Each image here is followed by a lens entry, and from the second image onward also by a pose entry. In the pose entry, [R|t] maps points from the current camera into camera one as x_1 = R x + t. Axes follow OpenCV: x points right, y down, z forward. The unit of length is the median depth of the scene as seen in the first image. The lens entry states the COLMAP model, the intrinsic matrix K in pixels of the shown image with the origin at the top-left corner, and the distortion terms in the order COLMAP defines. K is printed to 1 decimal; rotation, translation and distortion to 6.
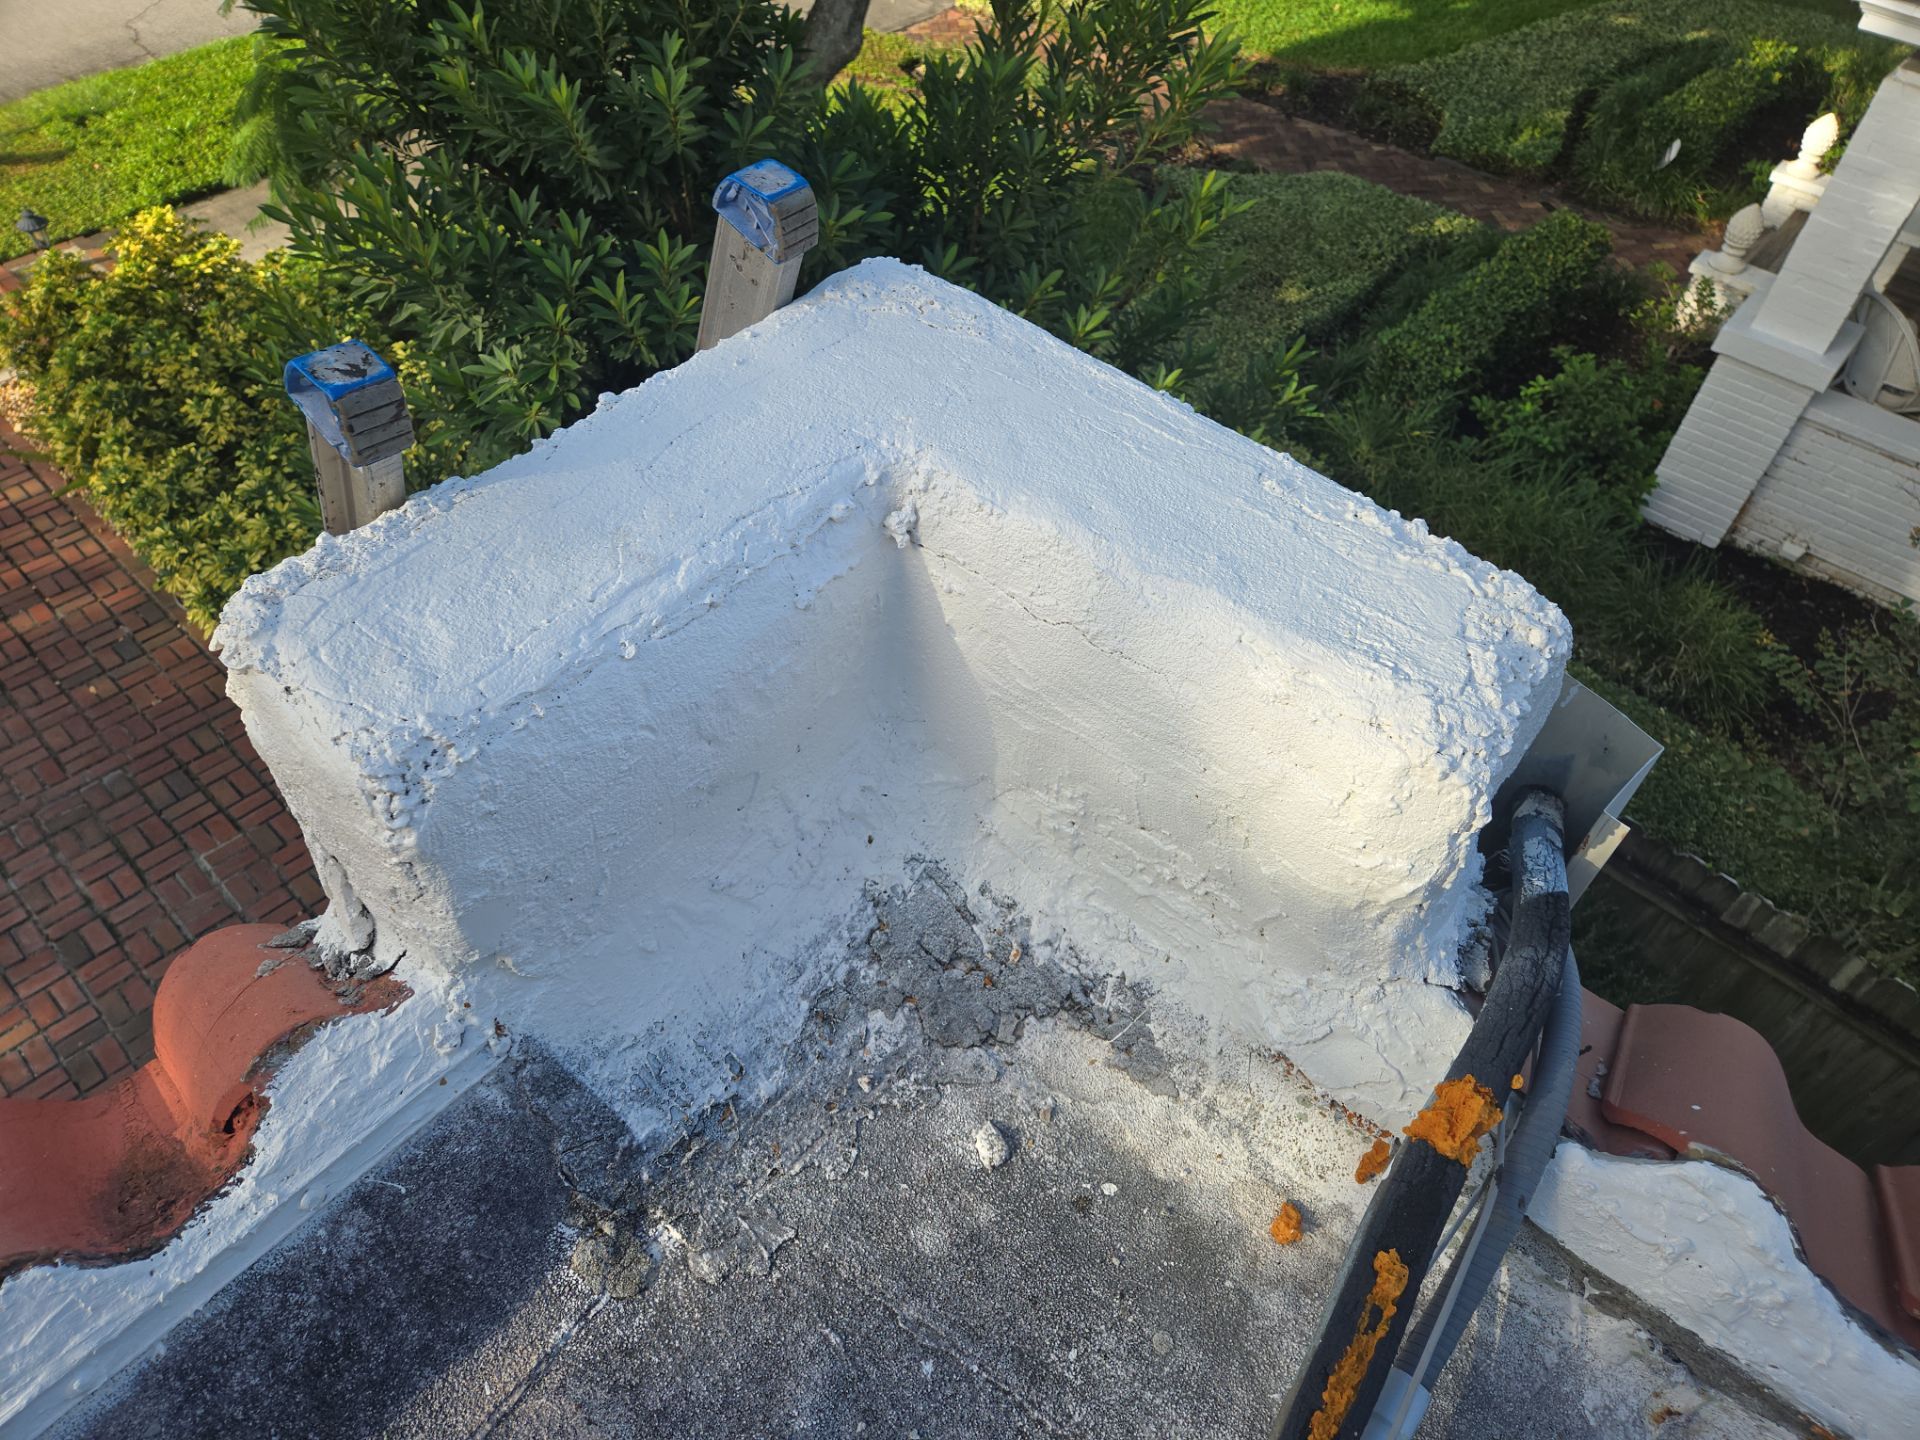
lens RADIAL K [[1270.6, 0, 956.1], [0, 1270.6, 770.6], [0, 0, 1]] dist [0.073266, -0.061151]
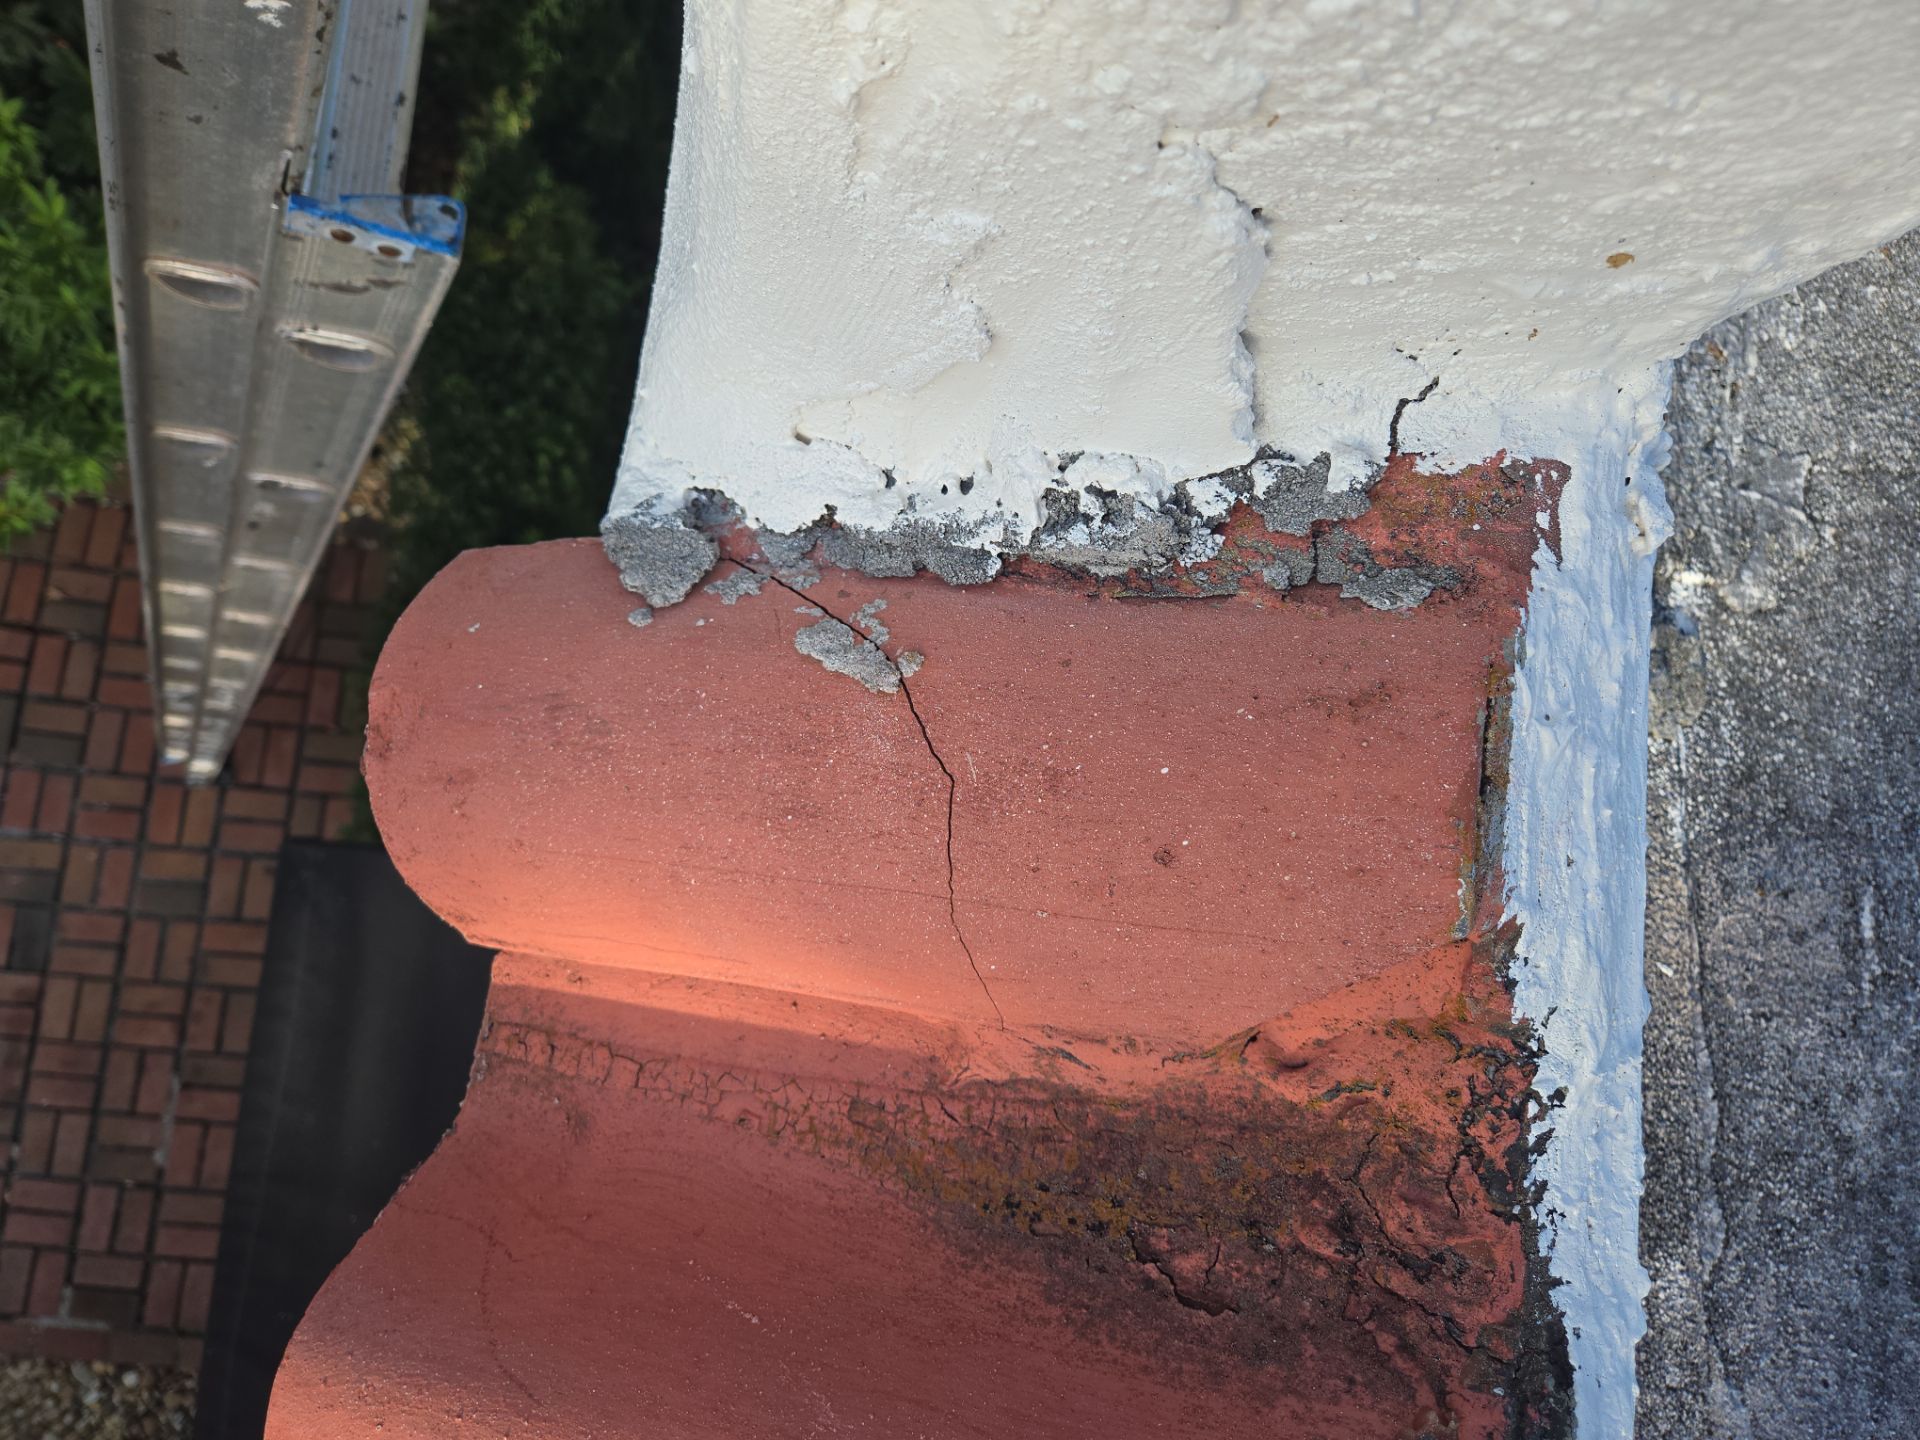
lens RADIAL K [[1270.6, 0, 977.2], [0, 1270.6, 734.9], [0, 0, 1]] dist [0.073266, -0.061151]
pose [[0.794479, -0.580107, 0.179665, -0.577649], [0.341297, 0.671214, 0.658019, -0.047684], [-0.502315, -0.461463, 0.731254, 0.716688]]
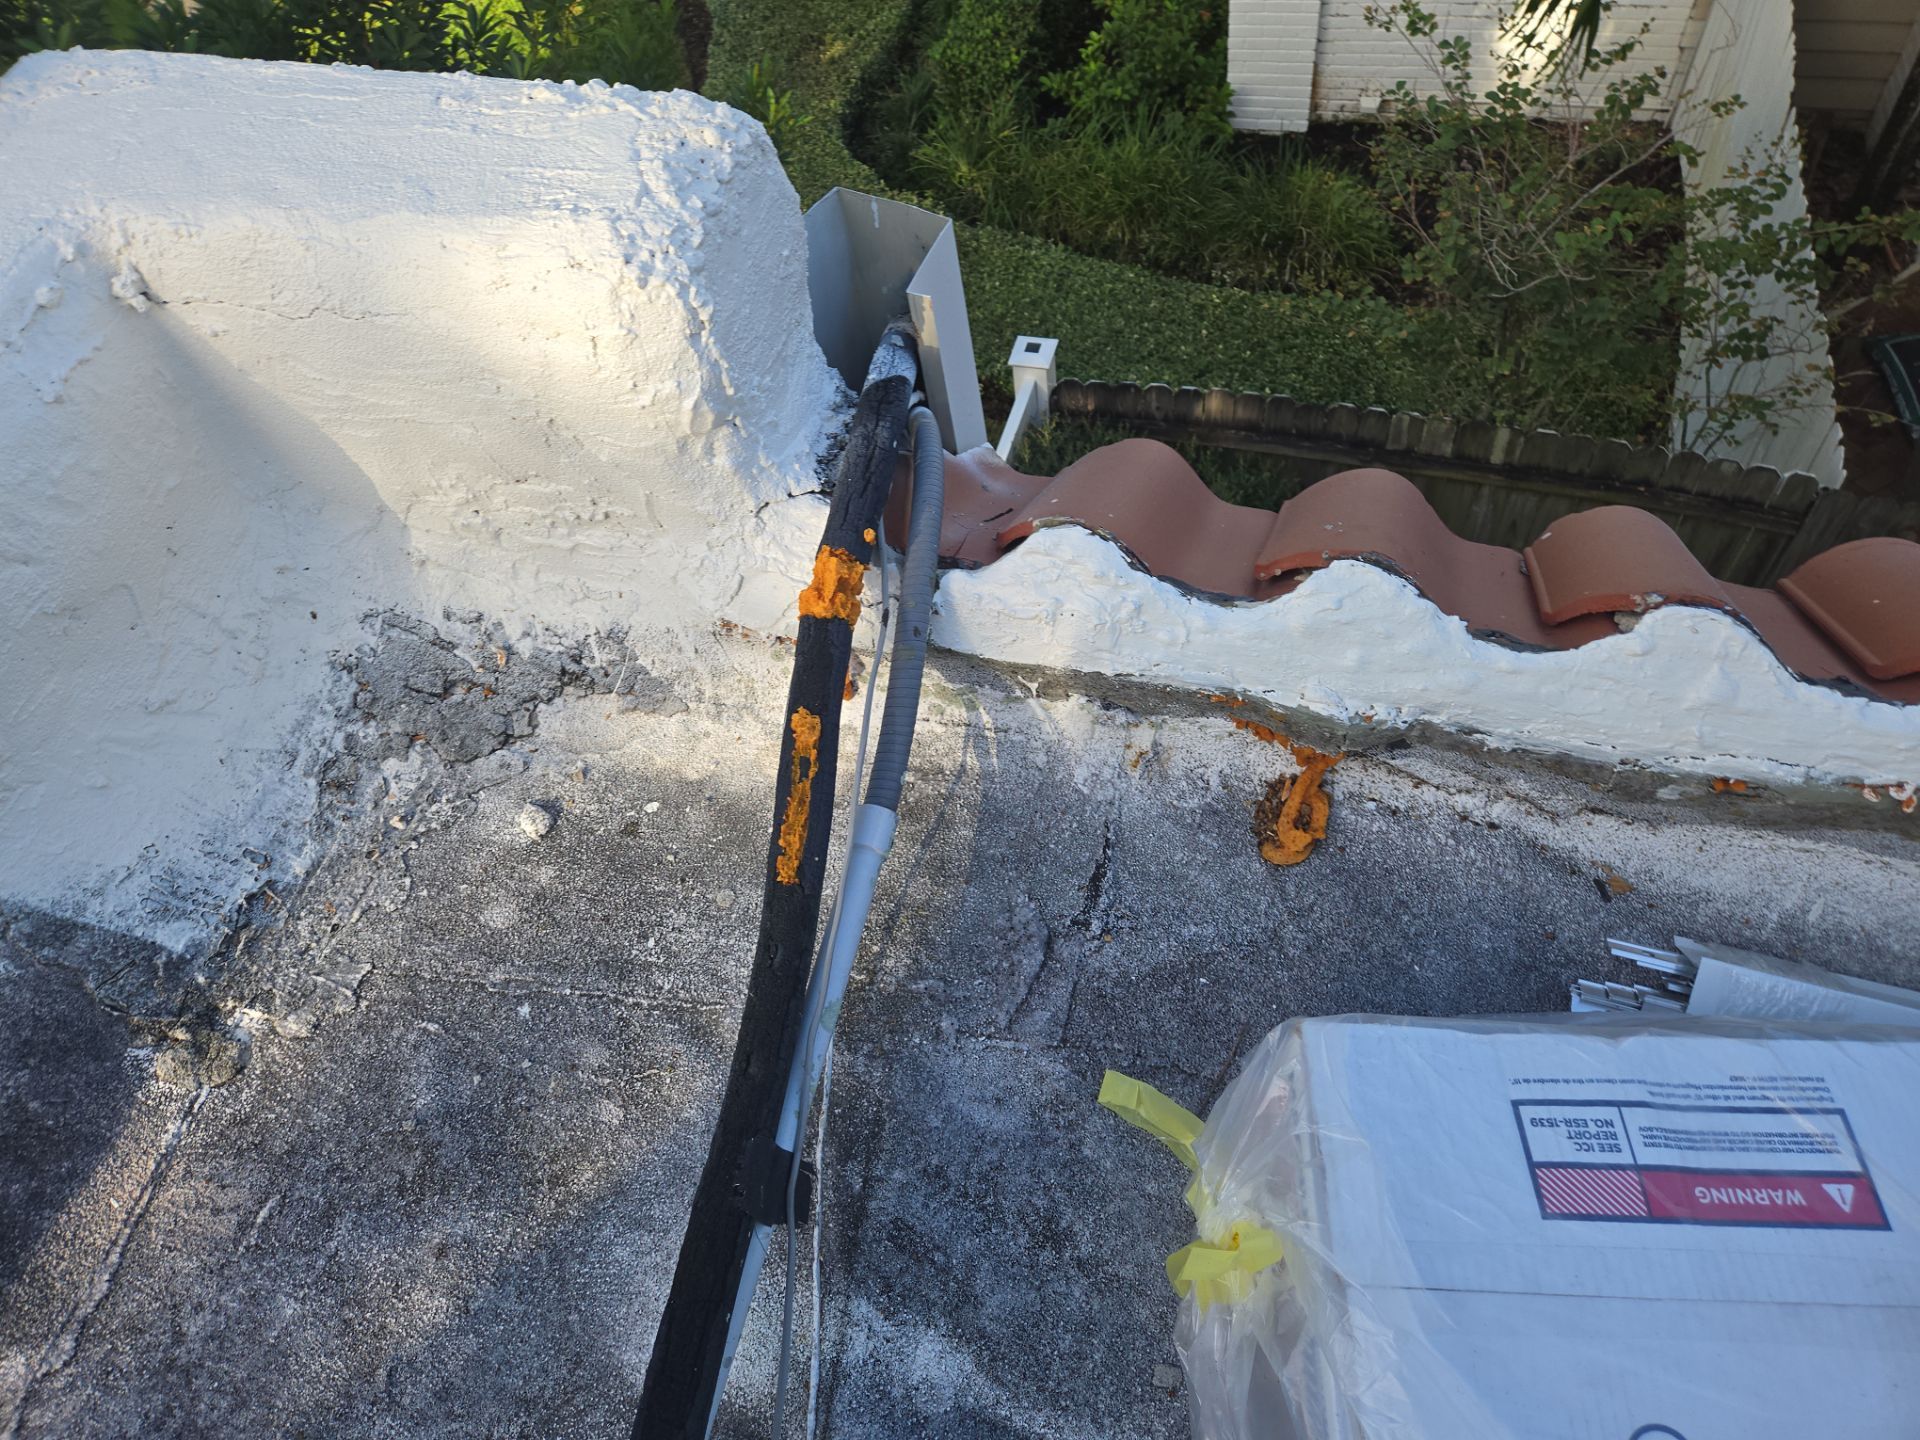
lens RADIAL K [[1270.6, 0, 968.6], [0, 1270.6, 762.4], [0, 0, 1]] dist [0.073266, -0.061151]
pose [[0.899332, -0.428685, 0.086202, 0.297063], [0.417338, 0.900337, 0.123380, 0.284128], [-0.130502, -0.074984, 0.988608, -0.101341]]
